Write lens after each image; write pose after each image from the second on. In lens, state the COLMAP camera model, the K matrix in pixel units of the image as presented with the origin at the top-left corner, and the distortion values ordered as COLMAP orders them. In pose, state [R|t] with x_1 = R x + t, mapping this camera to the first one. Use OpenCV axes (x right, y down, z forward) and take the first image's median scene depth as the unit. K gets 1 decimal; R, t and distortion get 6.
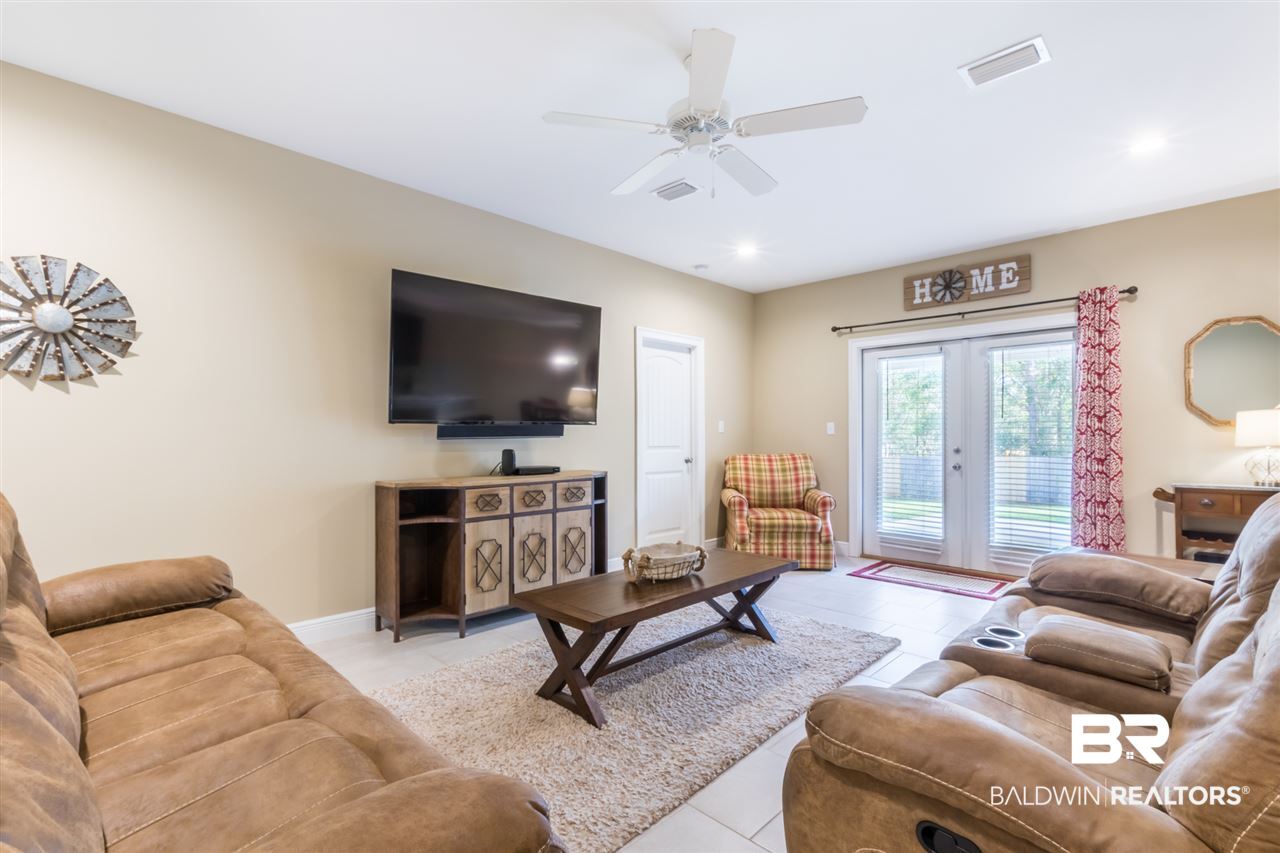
lens RADIAL K [[582.3, 0, 644.4], [0, 582.3, 434.5], [0, 0, 1]] dist [0.006575, -0.001817]
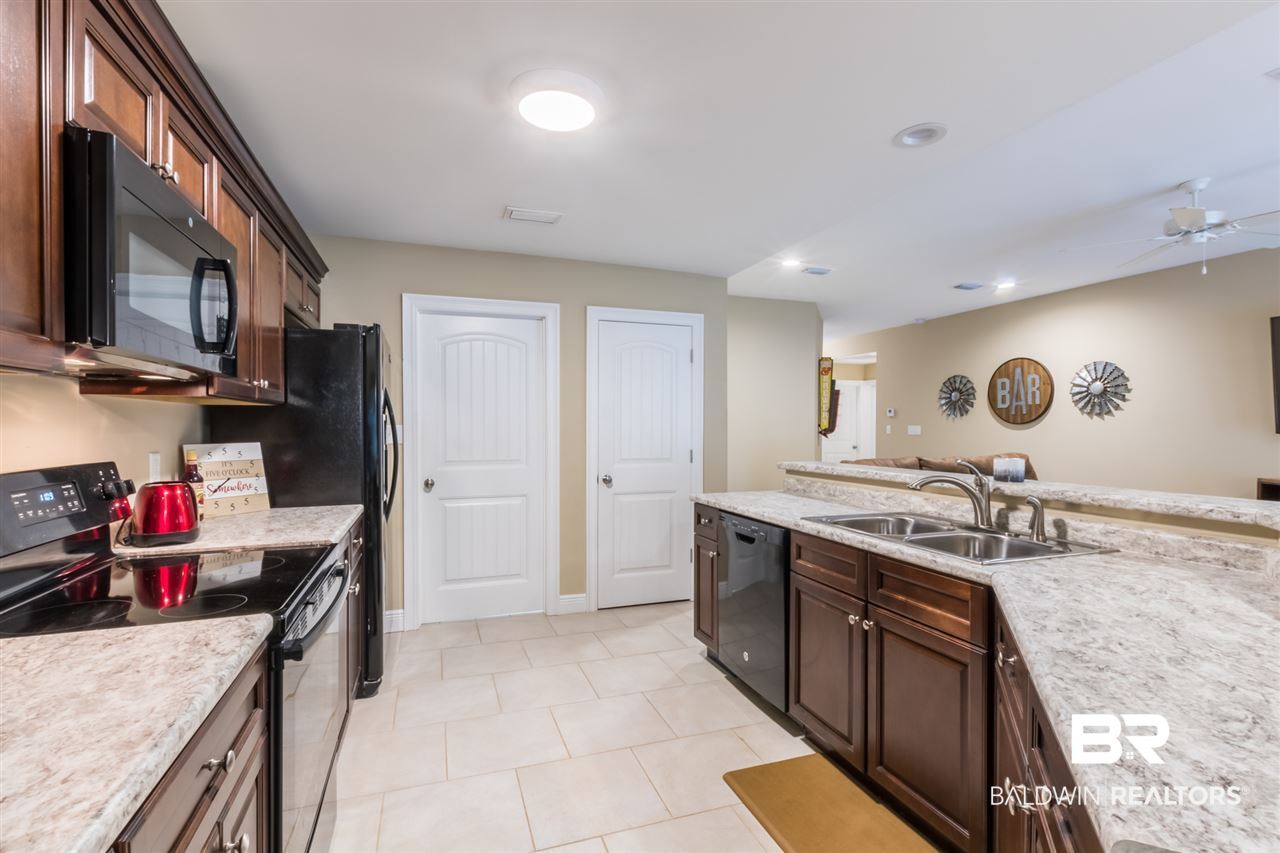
lens RADIAL K [[593.3, 0, 636.2], [0, 593.3, 428.5], [0, 0, 1]] dist [0.008528, -0.000042]
pose [[-0.444322, 0.002678, -0.895863, 1.092837], [-0.001737, 0.999991, 0.003851, -0.025741], [0.895865, 0.003267, -0.444314, 0.236195]]
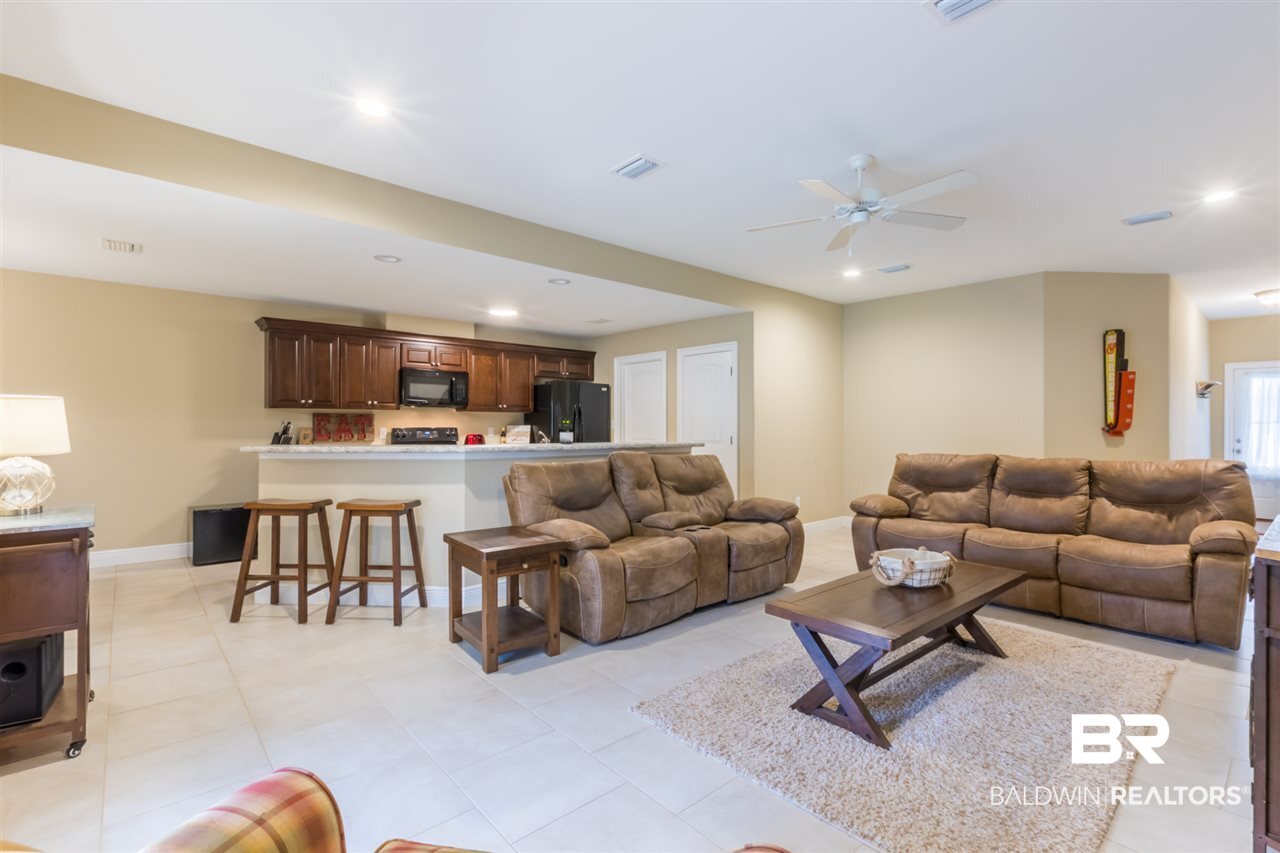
lens RADIAL K [[591.8, 0, 644.3], [0, 591.8, 422.9], [0, 0, 1]] dist [0.001211, -0.000077]
pose [[-0.996395, -0.005061, 0.084685, 0.251822], [-0.005359, 0.999980, -0.003292, -0.012260], [-0.084667, -0.003734, -0.996402, 1.316101]]
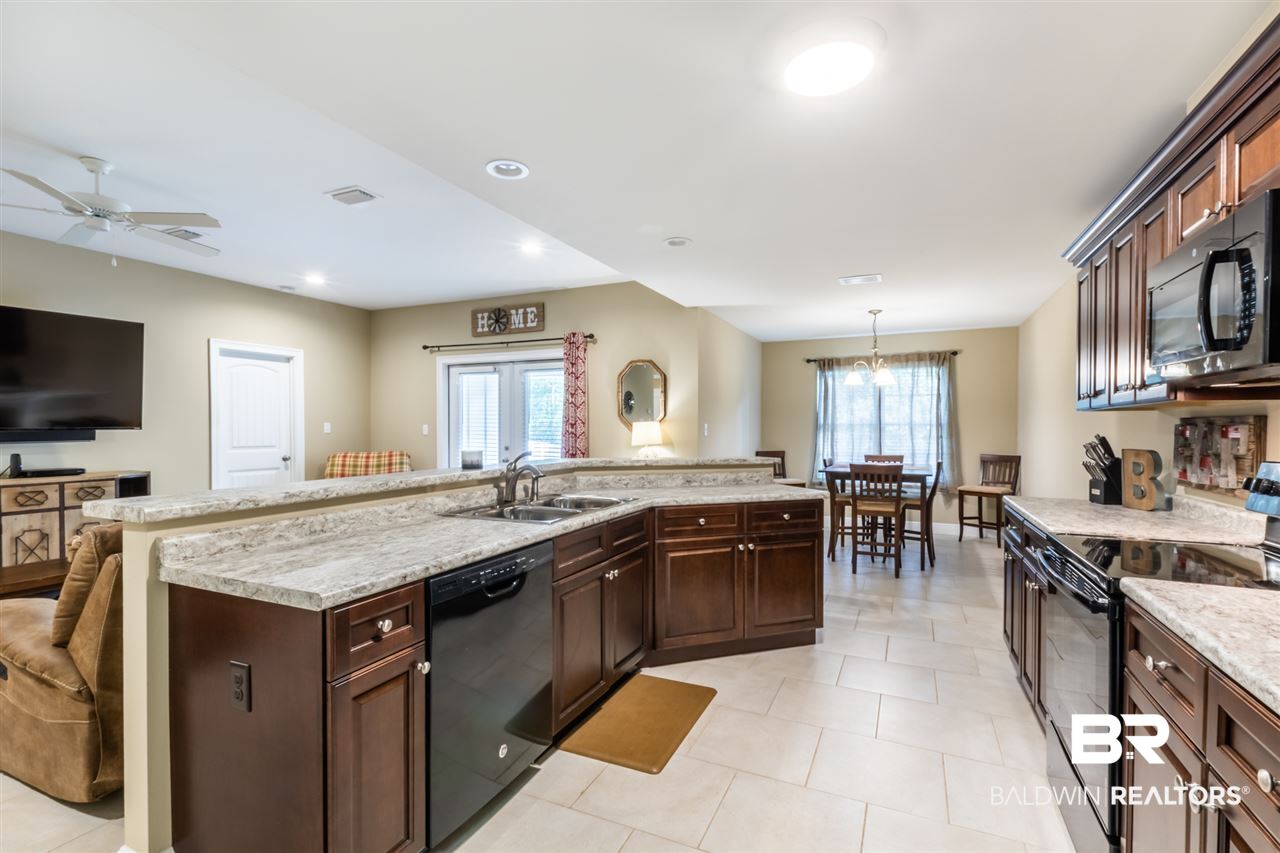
lens RADIAL K [[582.3, 0, 644.4], [0, 582.3, 434.5], [0, 0, 1]] dist [0.006575, -0.001817]
pose [[0.940883, -0.003298, 0.338715, 0.442863], [-0.001791, 0.999890, 0.014710, -0.025239], [-0.338726, -0.014447, 0.940774, -0.368126]]
